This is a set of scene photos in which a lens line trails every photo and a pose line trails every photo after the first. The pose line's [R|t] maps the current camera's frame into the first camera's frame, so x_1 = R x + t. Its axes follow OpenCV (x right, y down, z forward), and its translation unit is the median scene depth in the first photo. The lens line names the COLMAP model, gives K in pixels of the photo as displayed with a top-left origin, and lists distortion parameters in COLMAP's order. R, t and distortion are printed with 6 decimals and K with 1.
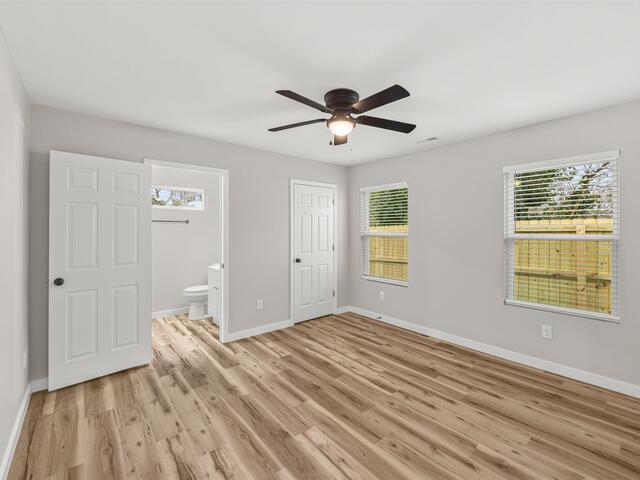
lens RADIAL K [[273.4, 0, 320.4], [0, 273.4, 234.1], [0, 0, 1]] dist [-0.004969, 0.000707]
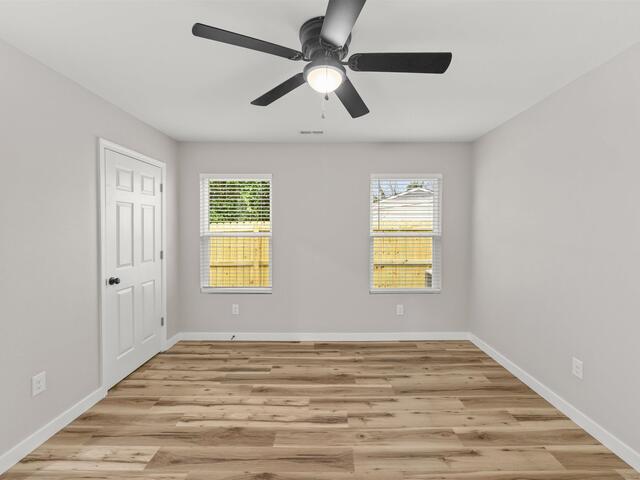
lens RADIAL K [[273.4, 0, 321.3], [0, 273.4, 235.1], [0, 0, 1]] dist [-0.004969, 0.000707]
pose [[0.656840, -0.014808, 0.753885, -0.293465], [0.010828, 0.999889, 0.010206, -0.003574], [-0.753953, 0.001459, 0.656927, 0.360722]]
